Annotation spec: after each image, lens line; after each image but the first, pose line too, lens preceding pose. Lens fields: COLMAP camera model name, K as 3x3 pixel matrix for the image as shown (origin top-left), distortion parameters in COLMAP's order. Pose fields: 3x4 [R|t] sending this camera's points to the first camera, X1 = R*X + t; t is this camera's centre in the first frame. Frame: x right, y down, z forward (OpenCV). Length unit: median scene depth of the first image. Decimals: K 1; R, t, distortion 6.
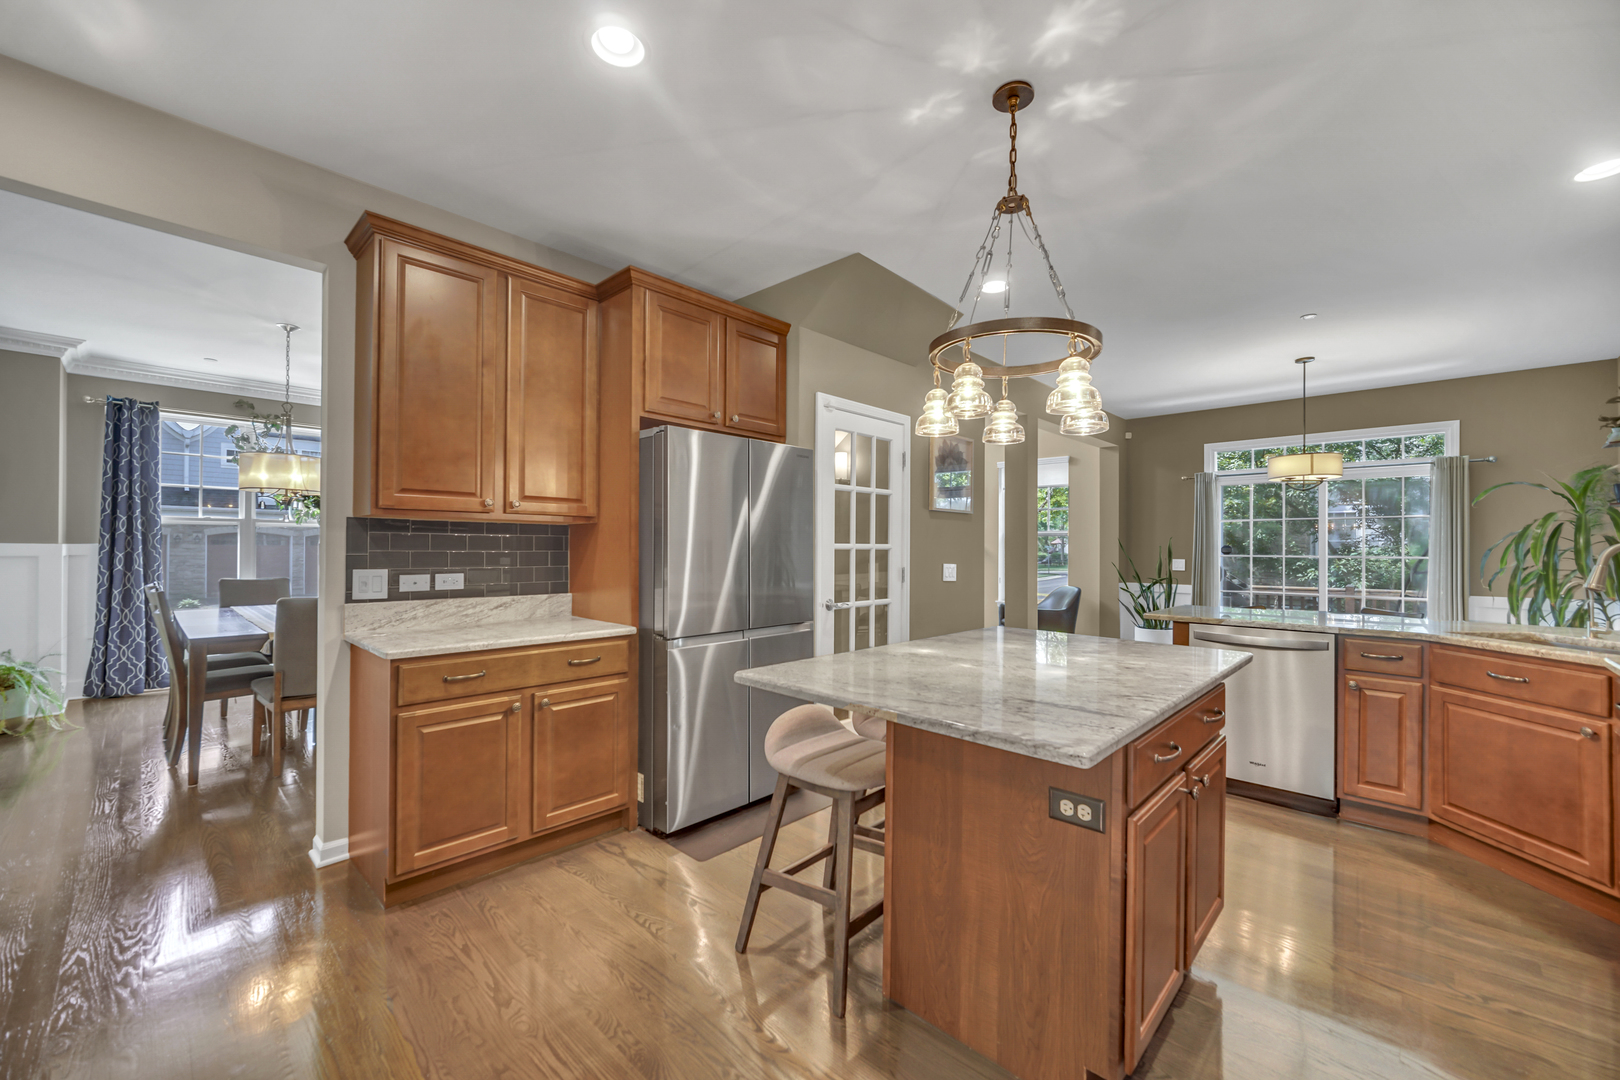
lens RADIAL K [[632.5, 0, 818.7], [0, 632.5, 543.4], [0, 0, 1]] dist [-0.001874, -0.000118]
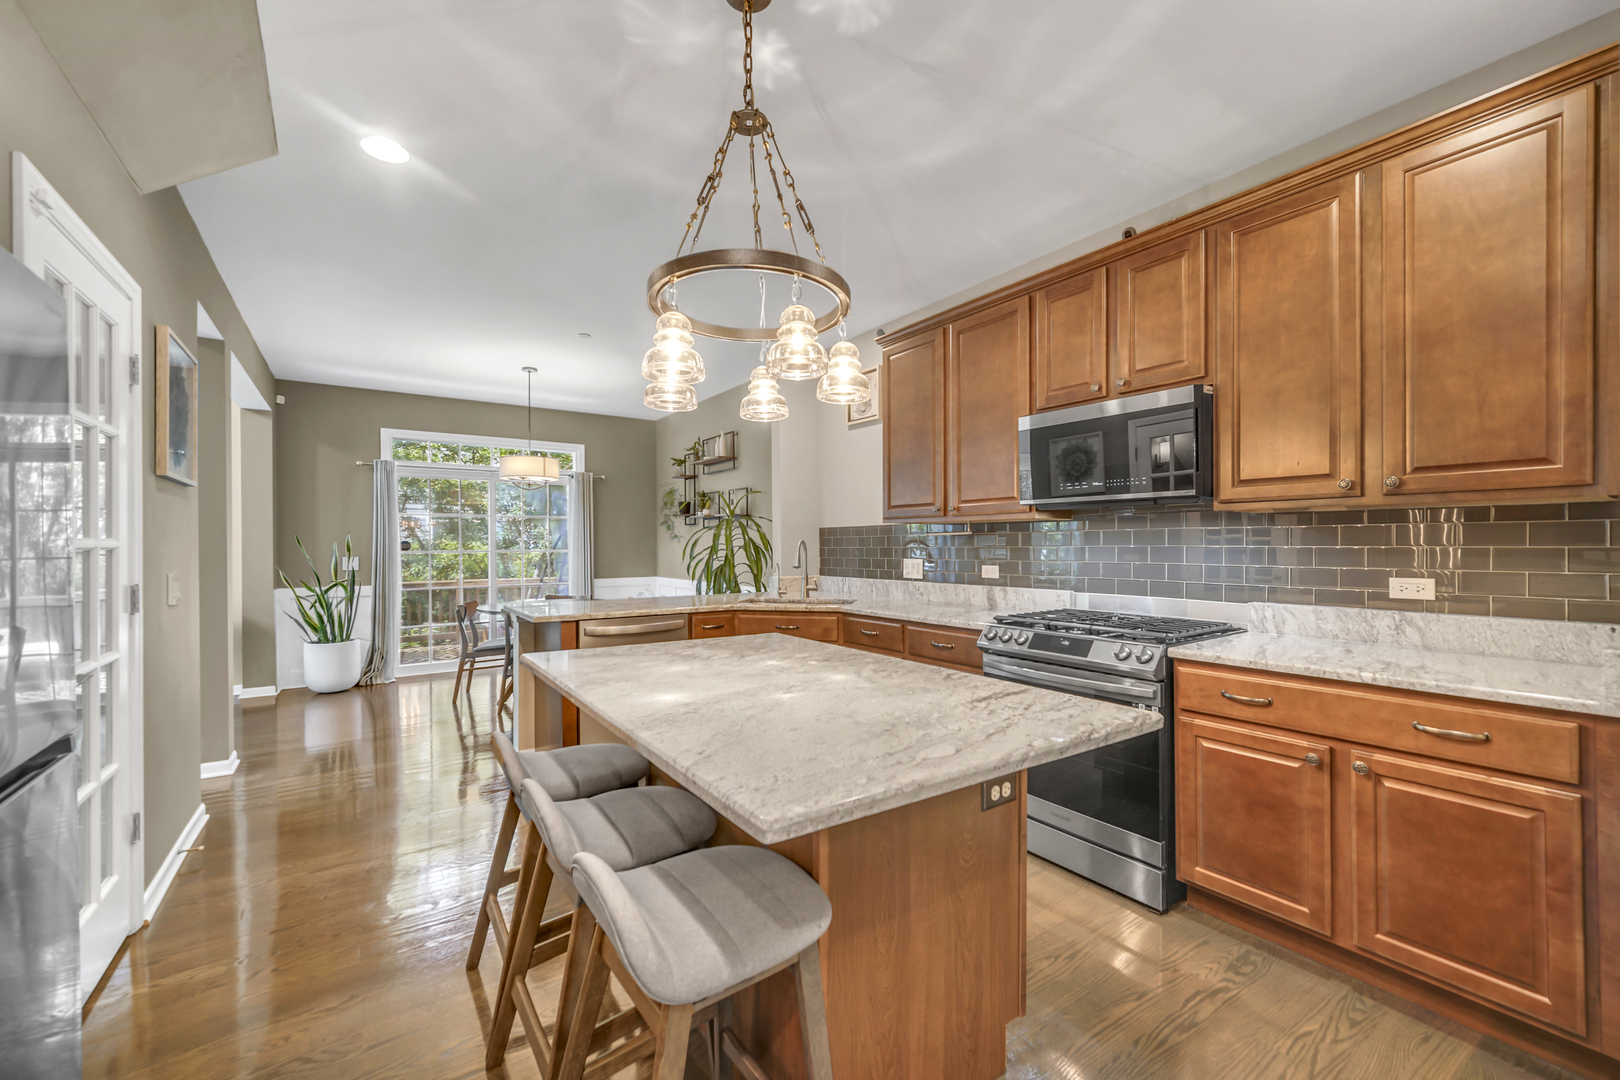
lens RADIAL K [[644.0, 0, 789.3], [0, 644.0, 545.2], [0, 0, 1]] dist [0.002609, 0.000137]
pose [[0.239551, -0.006699, 0.970861, -0.489441], [-0.003009, 0.999966, 0.007642, 0.002825], [-0.970879, -0.004752, 0.239522, 0.738878]]
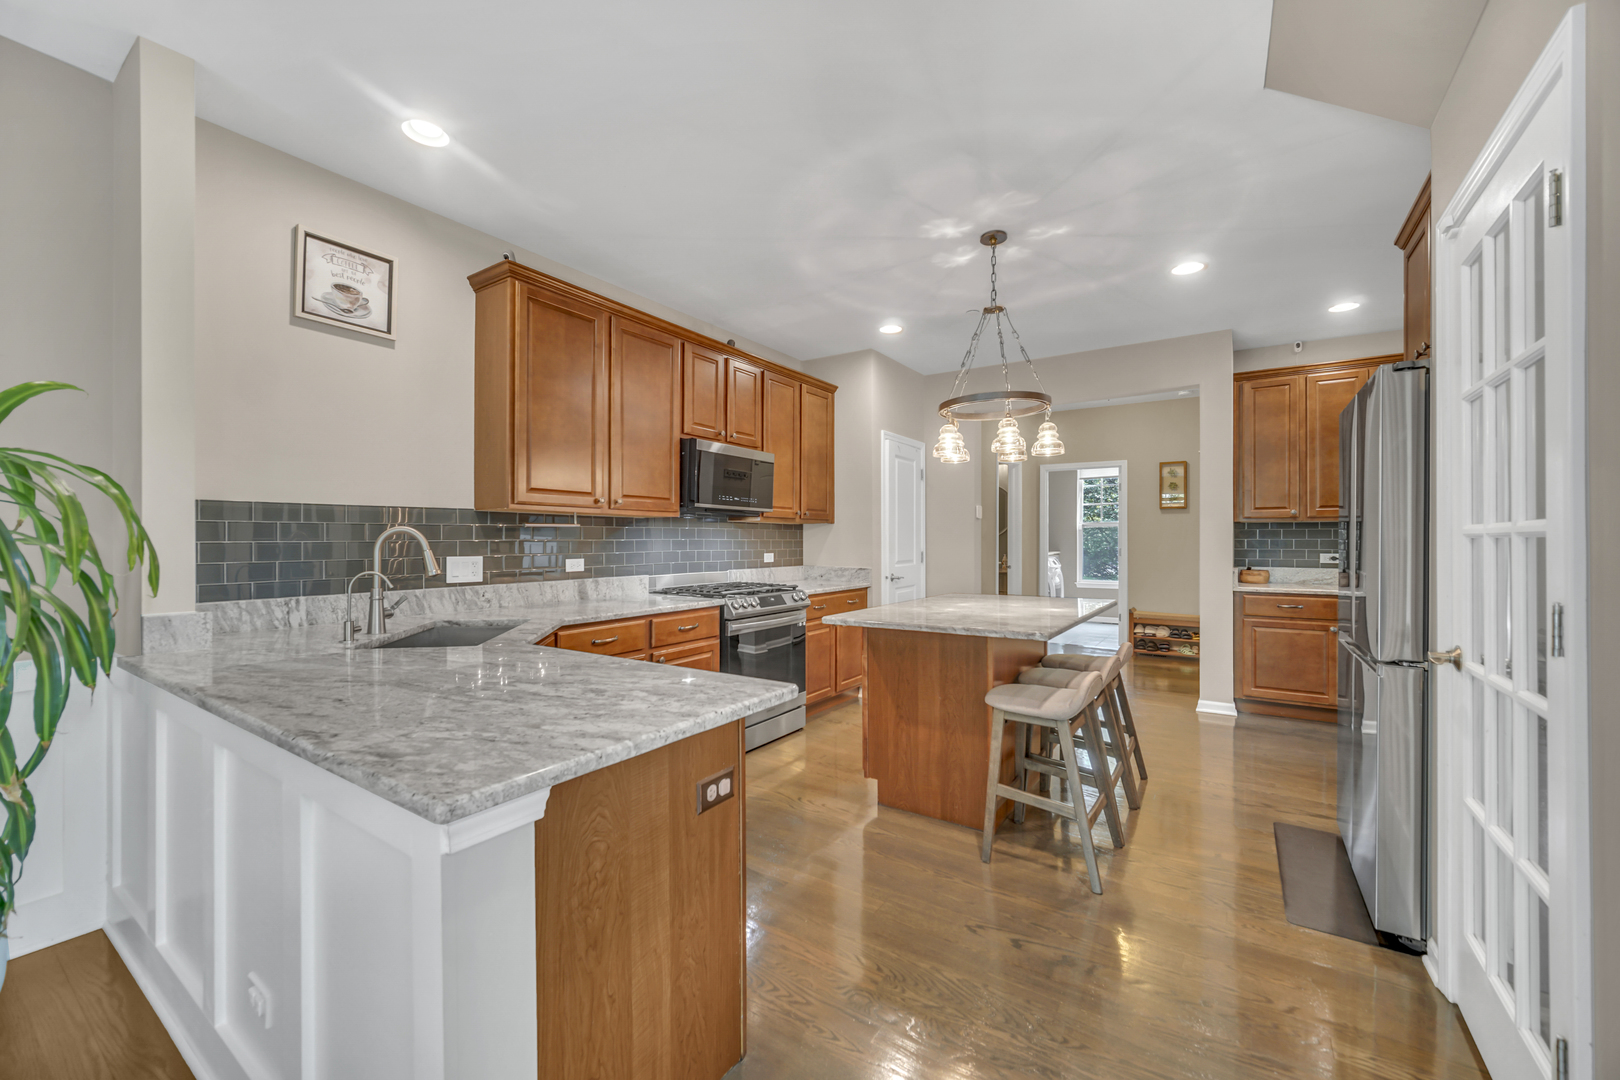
lens RADIAL K [[651.1, 0, 809.8], [0, 651.1, 531.5], [0, 0, 1]] dist [0.001726, 0.000465]
pose [[-0.986891, -0.006823, -0.161246, 0.983171], [-0.003802, 0.999812, -0.019034, 0.027439], [0.161346, -0.018171, -0.986731, 2.437936]]
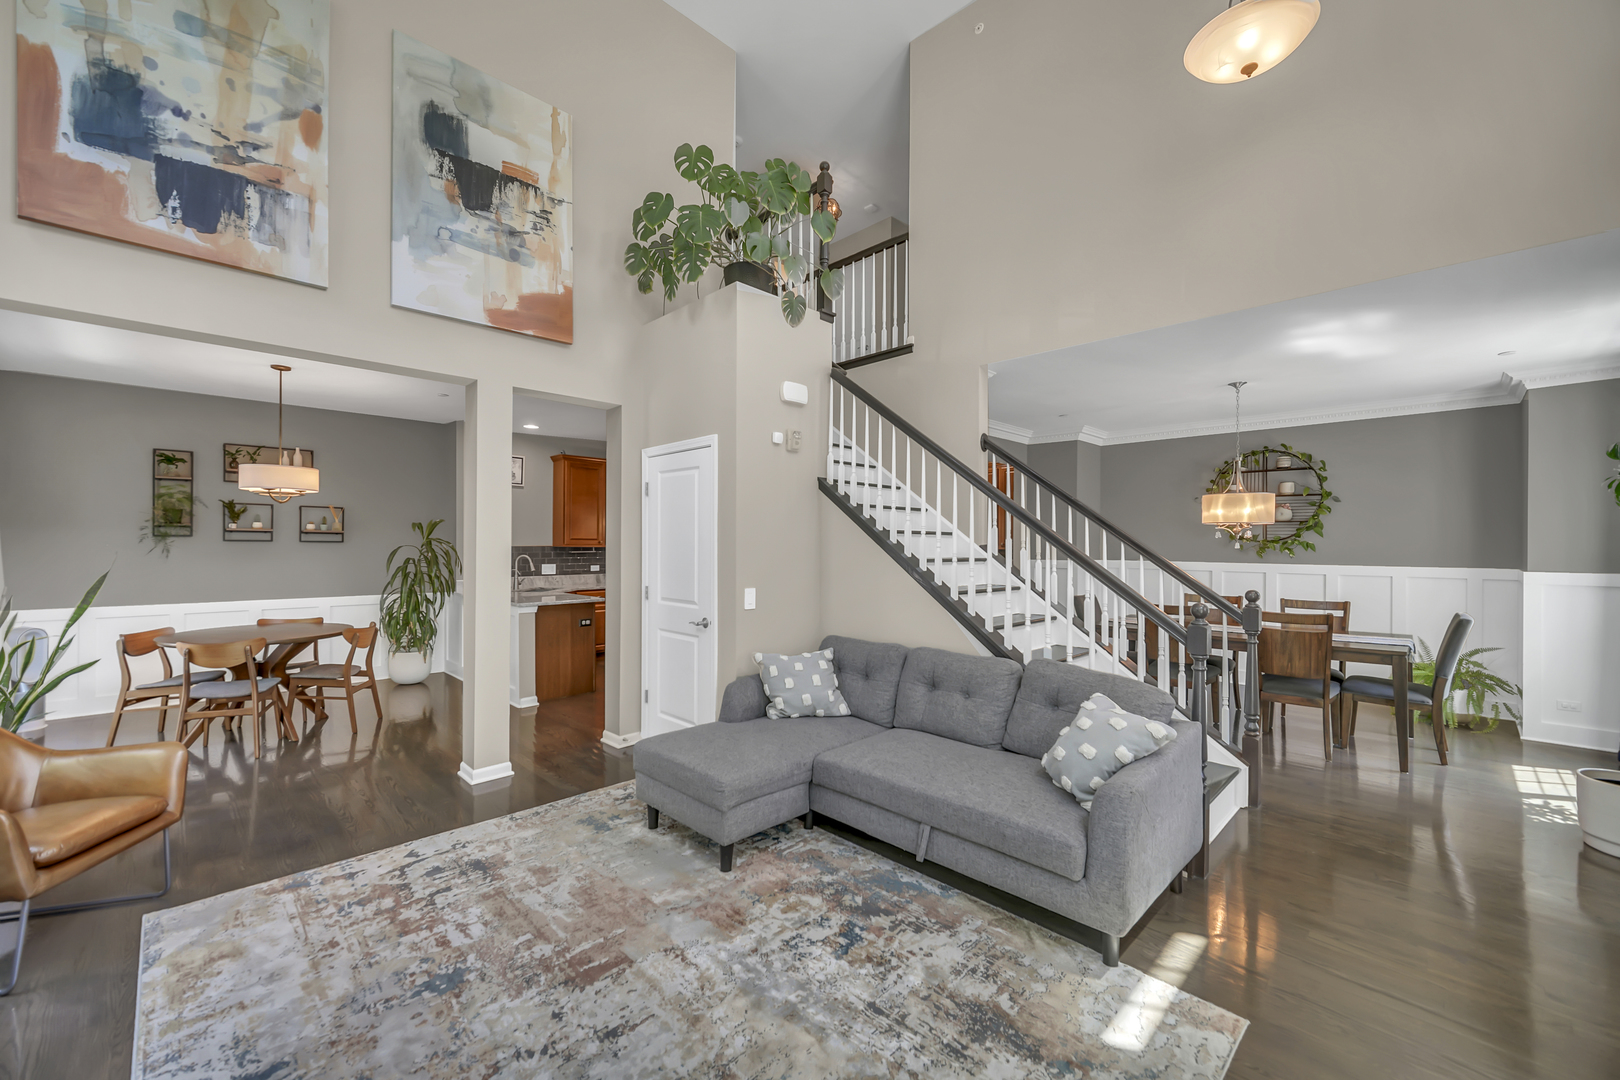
lens RADIAL K [[644.0, 0, 789.3], [0, 644.0, 545.2], [0, 0, 1]] dist [0.002609, 0.000137]
pose [[-0.998615, -0.011467, 0.051348, -0.256287], [-0.011699, 0.999923, -0.004222, -0.067334], [-0.051295, -0.004817, -0.998672, 4.904810]]
